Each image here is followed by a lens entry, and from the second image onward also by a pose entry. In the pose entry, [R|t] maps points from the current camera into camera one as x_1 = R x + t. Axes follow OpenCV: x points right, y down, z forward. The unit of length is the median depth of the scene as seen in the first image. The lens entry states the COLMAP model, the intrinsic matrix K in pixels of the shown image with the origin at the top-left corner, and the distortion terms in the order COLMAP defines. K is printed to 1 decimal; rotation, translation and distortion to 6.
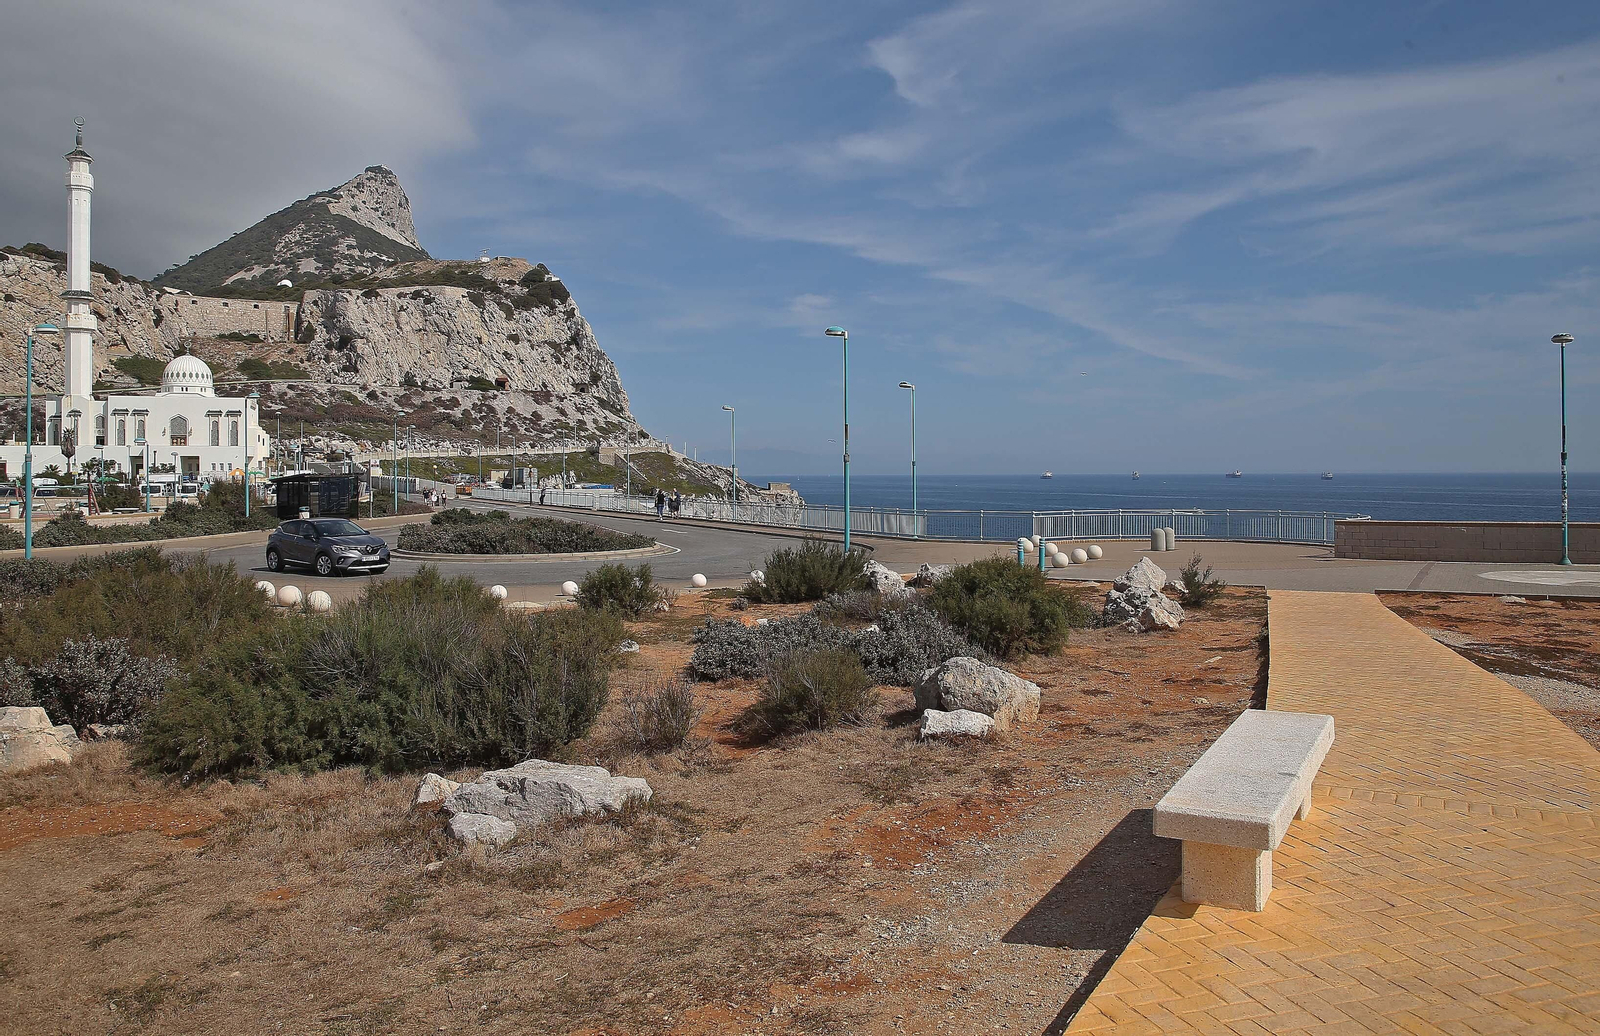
lens RADIAL K [[1148.8, 0, 800.1], [0, 1148.8, 465.8], [0, 0, 1]] dist [-0.058636, 0.033033]
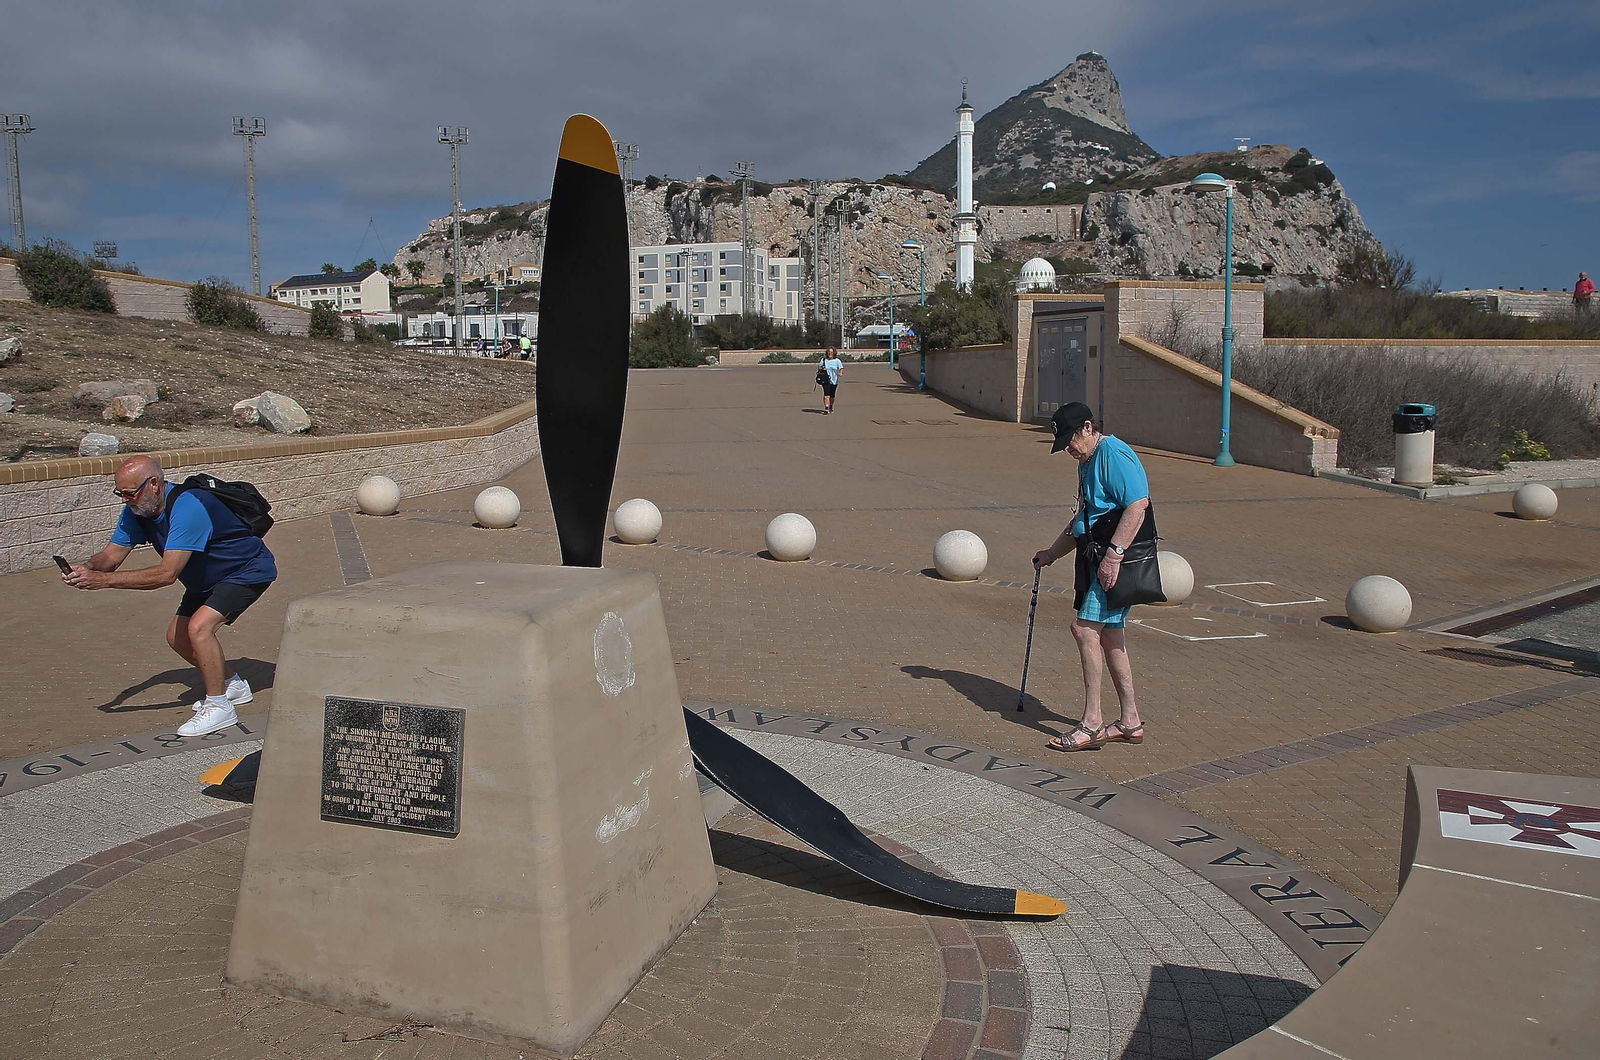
lens RADIAL K [[1180.2, 0, 794.3], [0, 1180.2, 490.2], [0, 0, 1]] dist [-0.064329, 0.040817]
pose [[0.833347, 0.050182, -0.550468, -0.021394], [0.013233, 0.993774, 0.110629, 0.007220], [0.552592, -0.099476, 0.827494, -0.164381]]
